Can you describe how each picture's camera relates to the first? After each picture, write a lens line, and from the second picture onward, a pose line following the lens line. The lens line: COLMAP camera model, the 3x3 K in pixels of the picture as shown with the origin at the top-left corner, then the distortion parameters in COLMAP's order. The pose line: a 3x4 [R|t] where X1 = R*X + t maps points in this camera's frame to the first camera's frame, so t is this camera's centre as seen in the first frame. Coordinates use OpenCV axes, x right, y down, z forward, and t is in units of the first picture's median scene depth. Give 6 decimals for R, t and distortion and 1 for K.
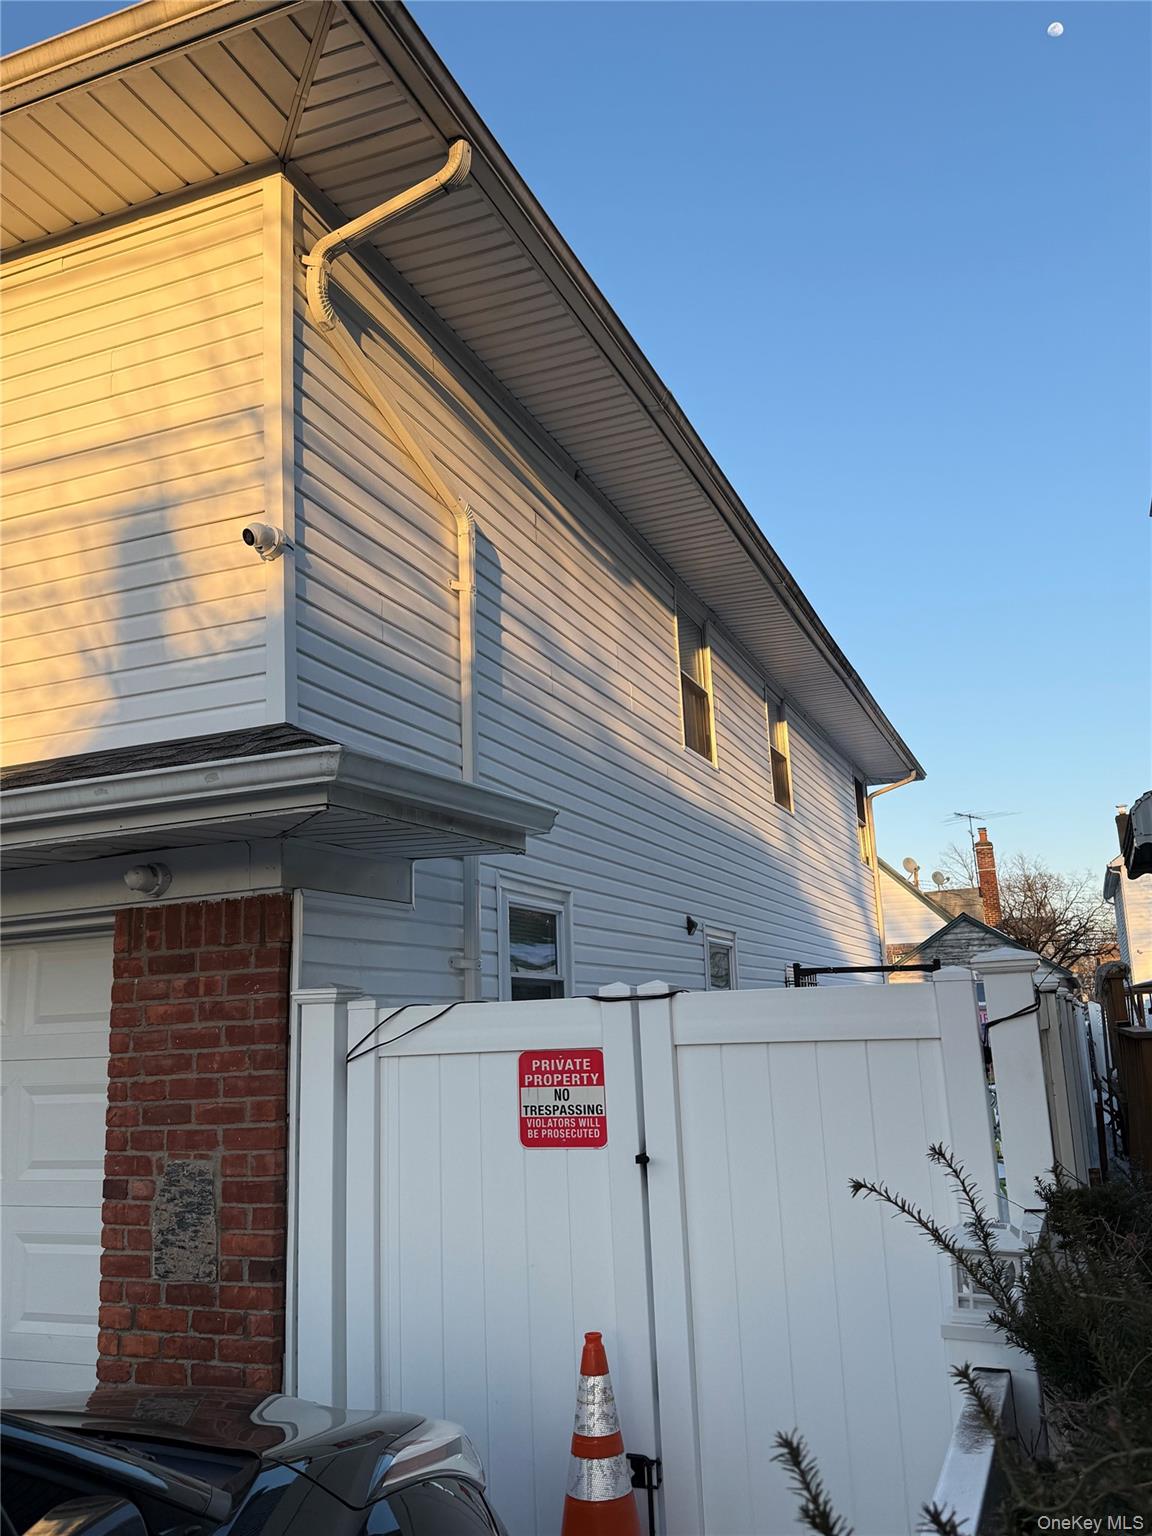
lens RADIAL K [[1247.3, 0, 589.3], [0, 1247.3, 776.6], [0, 0, 1]] dist [0.232209, -0.504783]
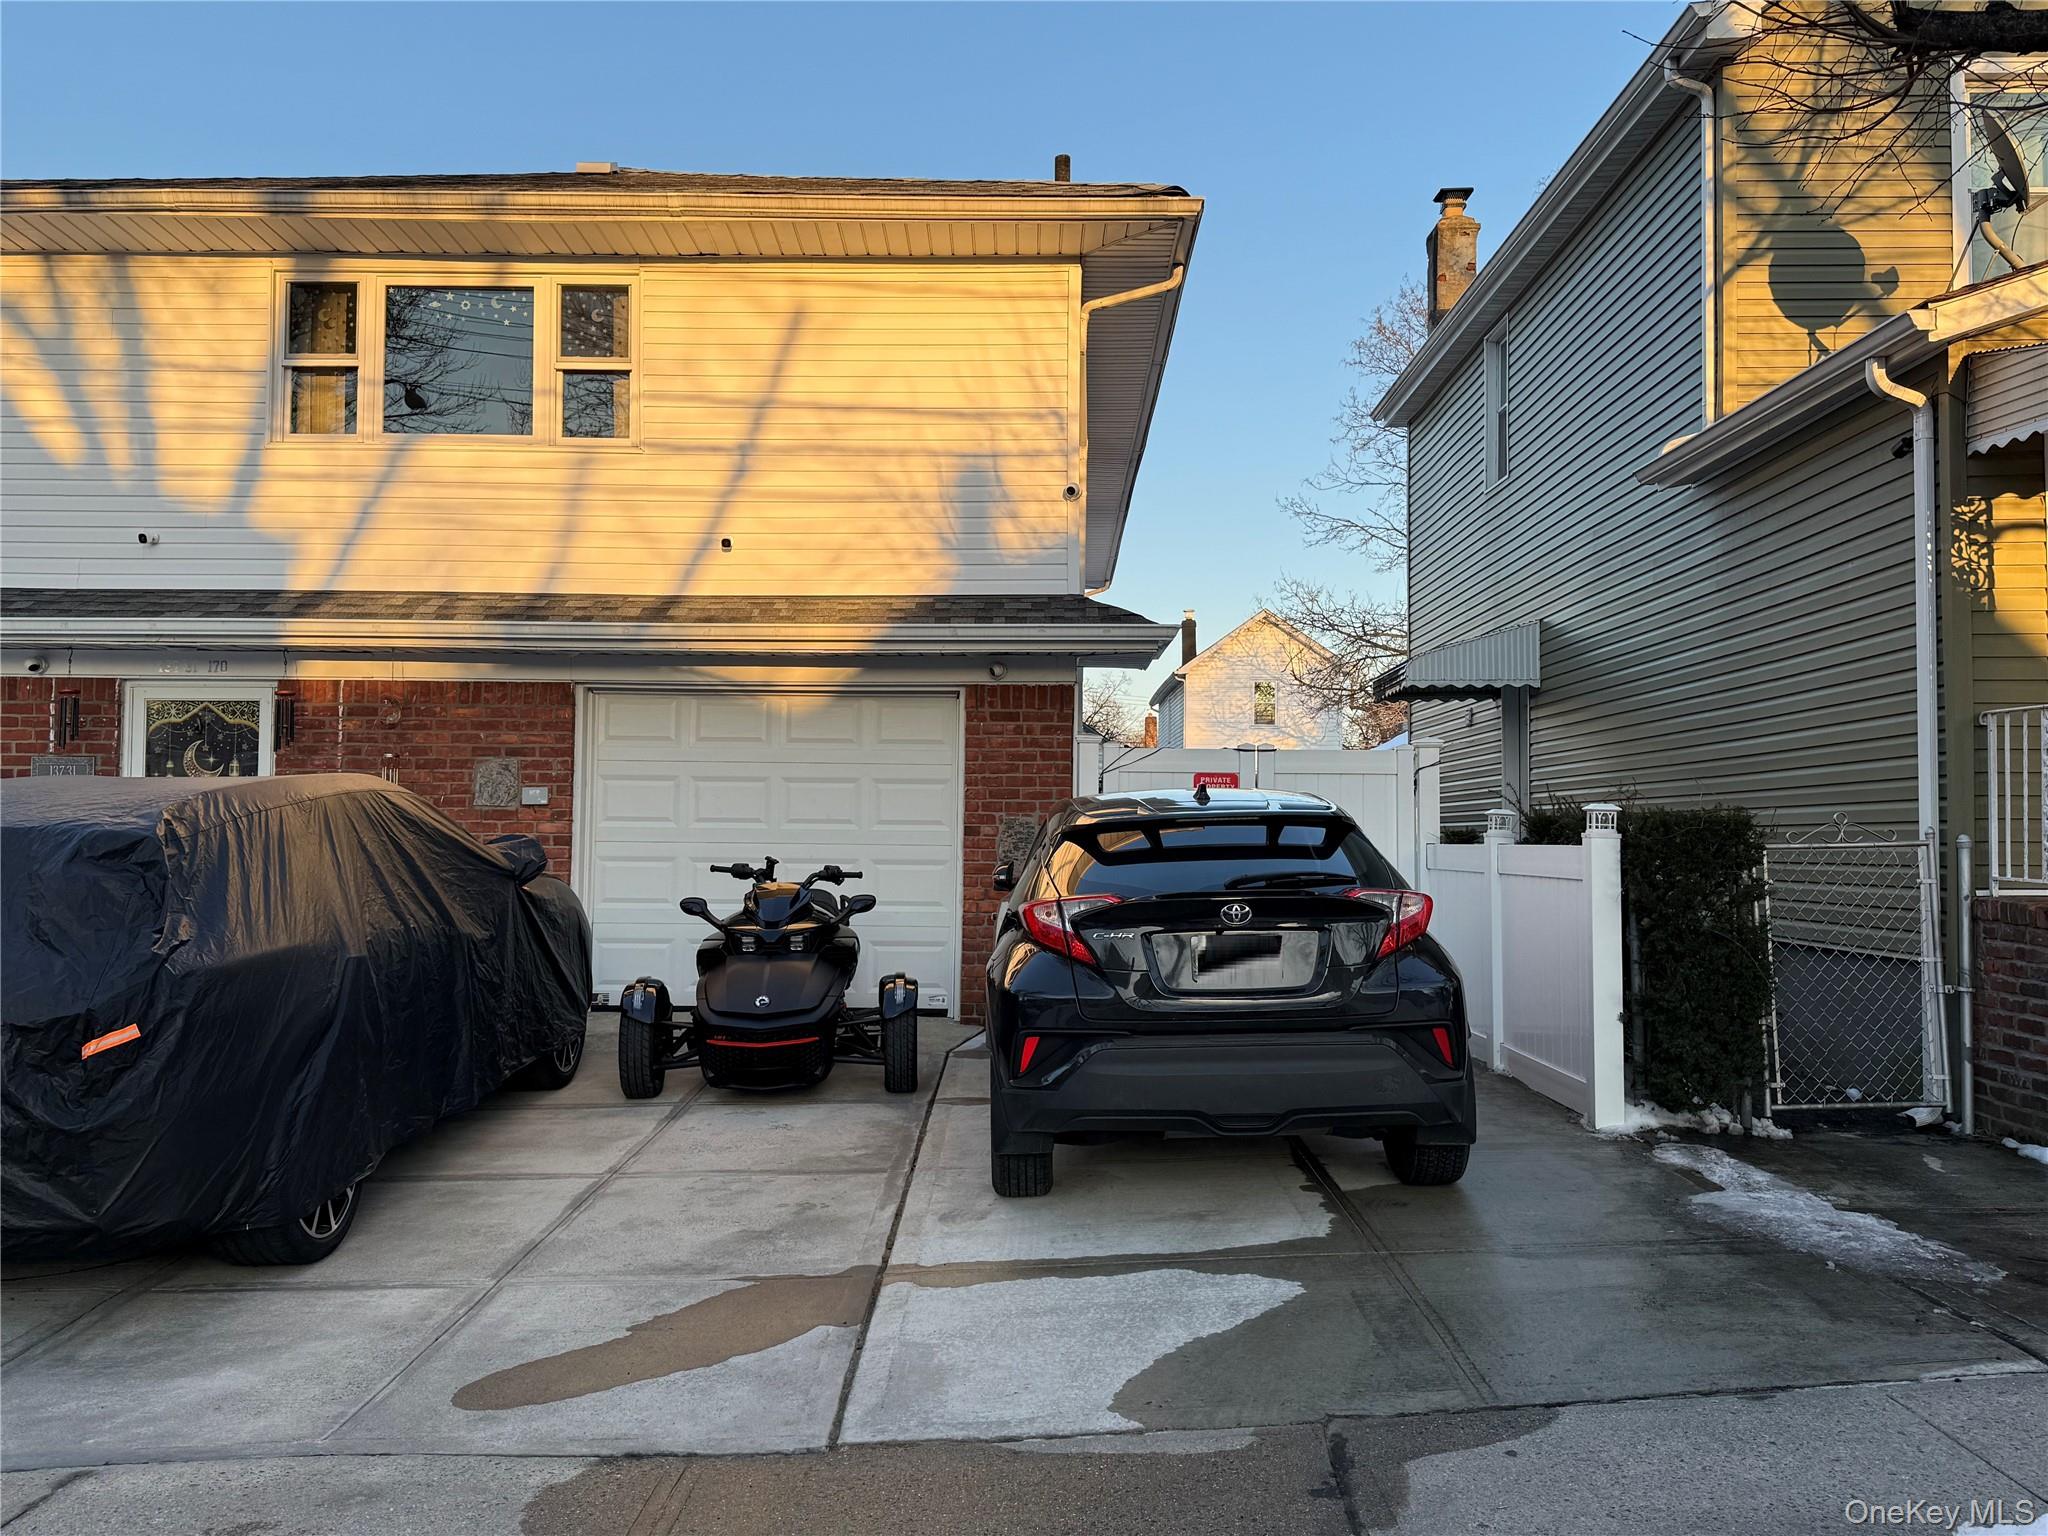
lens RADIAL K [[1667.3, 0, 1024.0], [0, 1667.3, 768.0], [0, 0, 1]] dist [0.178422, -0.304662]
pose [[0.936822, 0.062050, 0.344259, -1.050182], [-0.113519, 0.984807, 0.131413, -0.096012], [-0.330875, -0.162190, 0.929632, -1.199454]]
